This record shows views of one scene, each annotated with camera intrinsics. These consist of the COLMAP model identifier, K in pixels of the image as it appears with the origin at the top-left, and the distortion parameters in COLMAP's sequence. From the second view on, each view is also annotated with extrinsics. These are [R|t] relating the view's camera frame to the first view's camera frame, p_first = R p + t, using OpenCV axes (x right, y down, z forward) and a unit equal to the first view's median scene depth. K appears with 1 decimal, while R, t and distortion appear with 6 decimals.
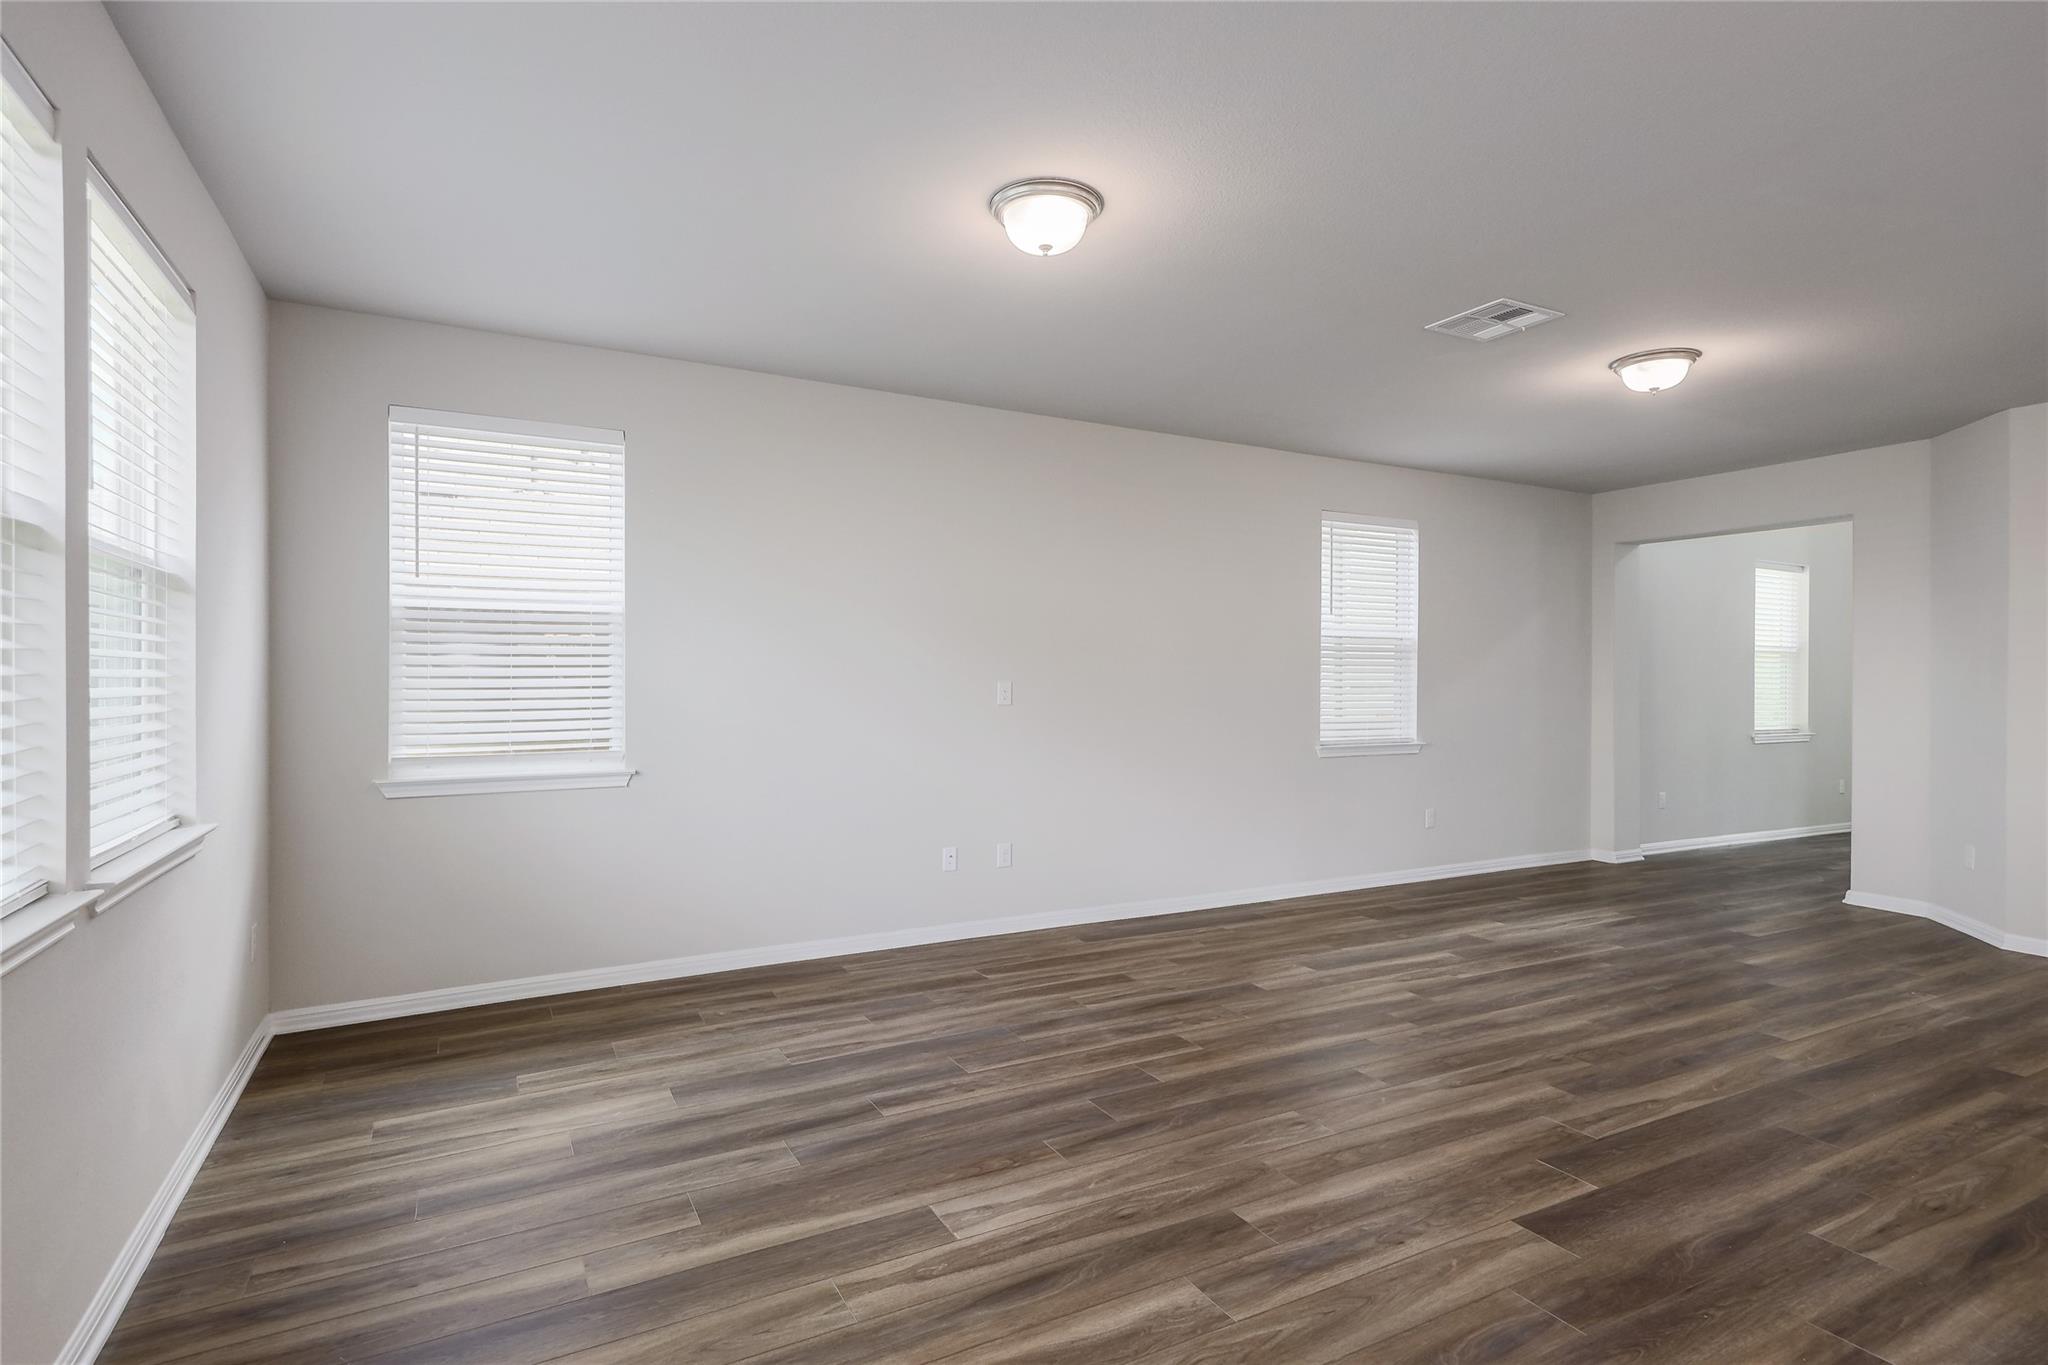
lens RADIAL K [[1042.6, 0, 1022.9], [0, 1042.6, 678.3], [0, 0, 1]] dist [0.020011, -0.005756]
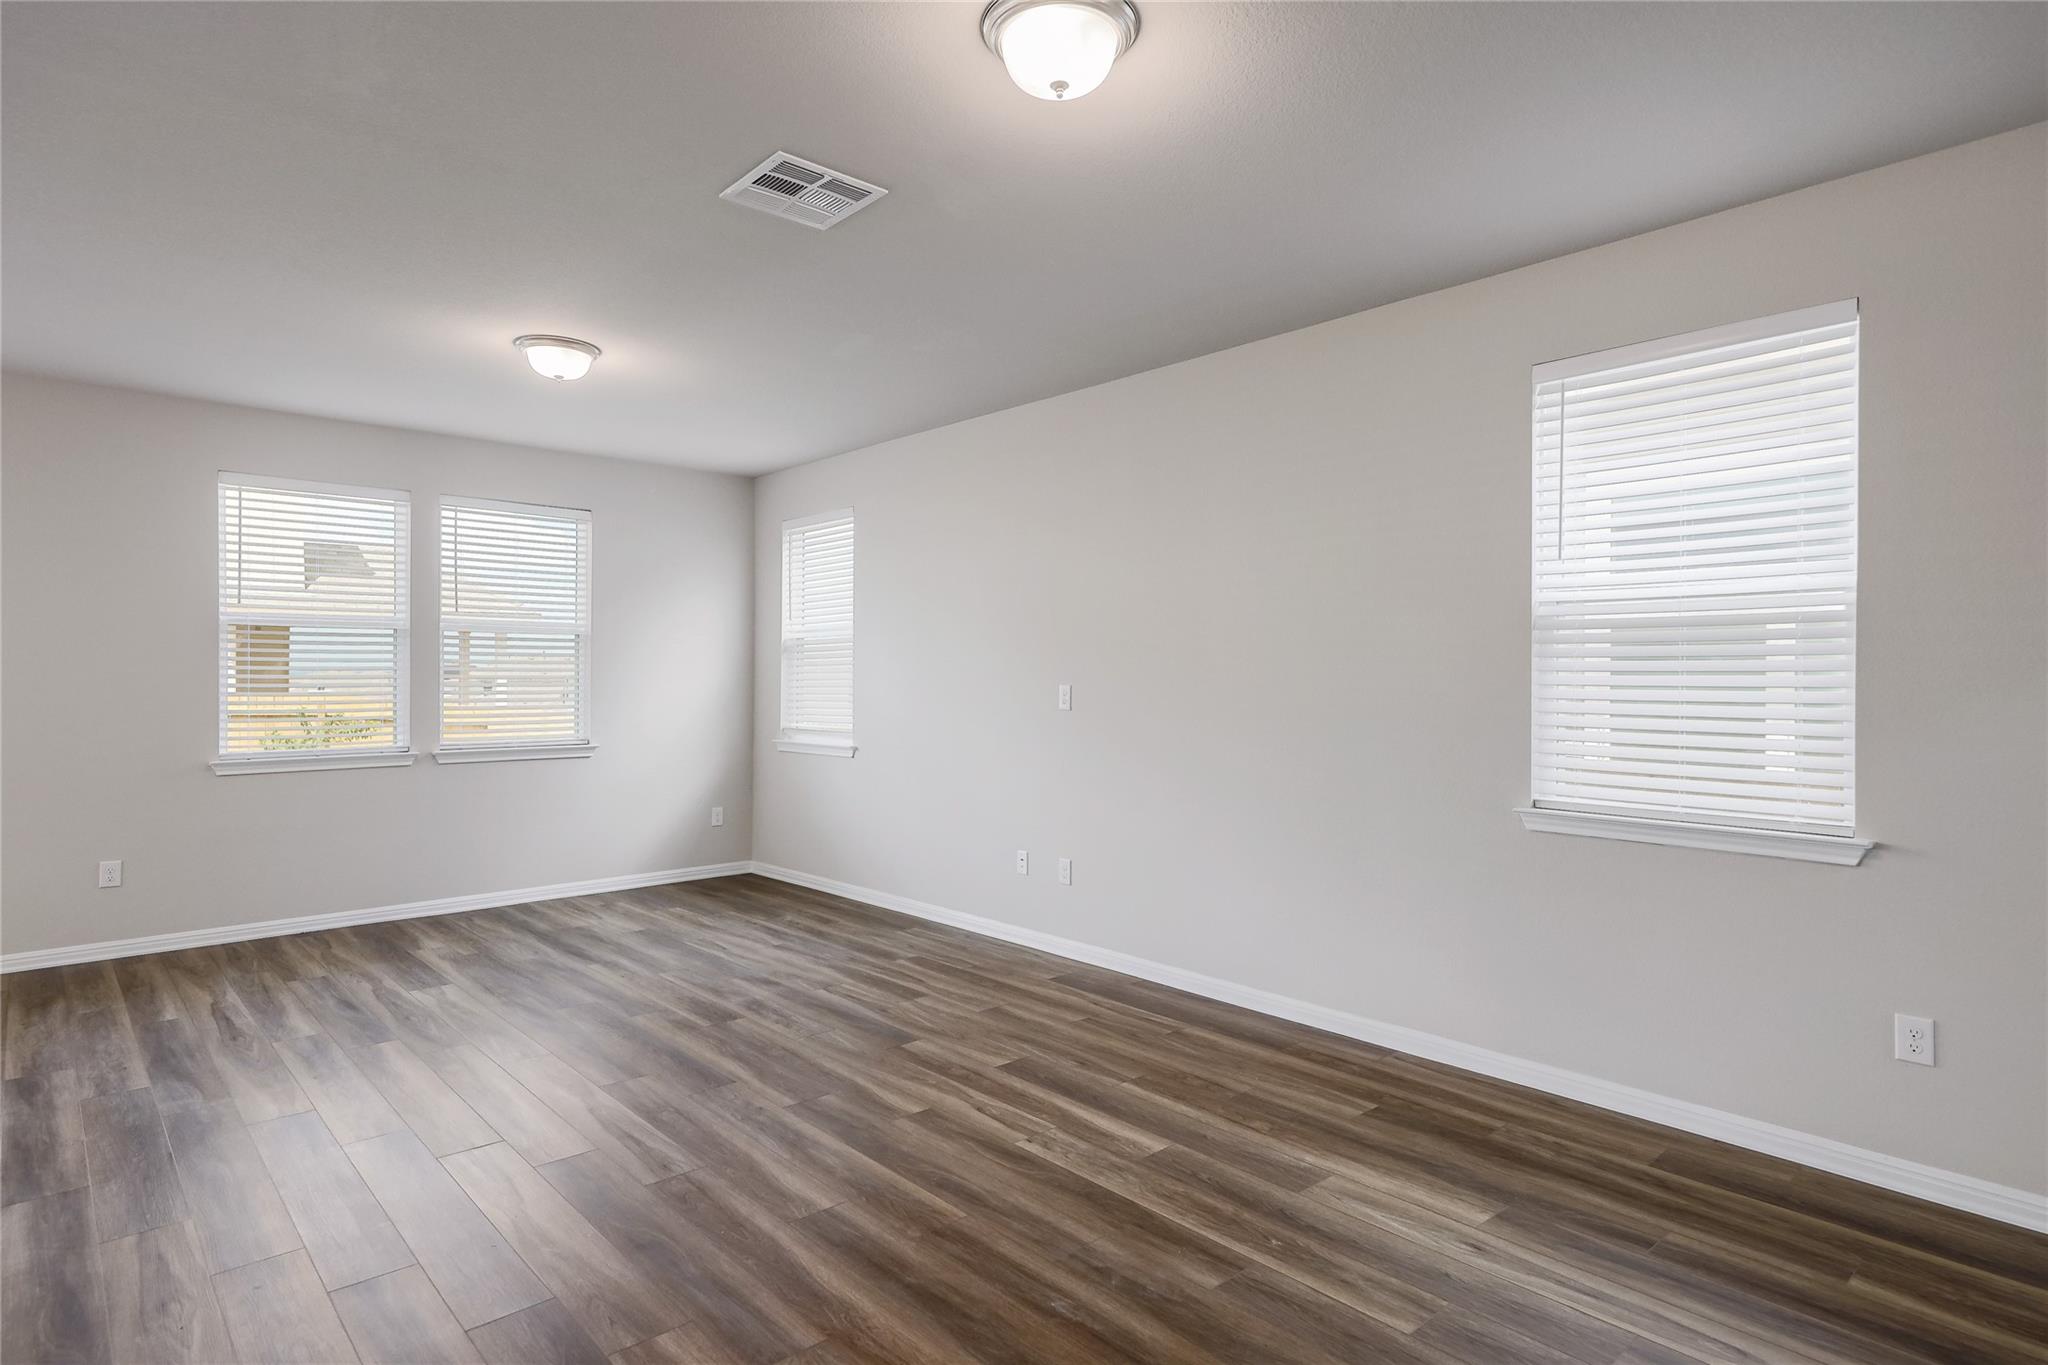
lens RADIAL K [[1109.8, 0, 1013.9], [0, 1109.8, 668.8], [0, 0, 1]] dist [0.003363, -0.000939]
pose [[0.230483, -0.010605, -0.973018, 1.240167], [-0.004034, 0.999922, -0.011854, -0.001084], [0.973068, 0.006658, 0.230423, 0.950654]]
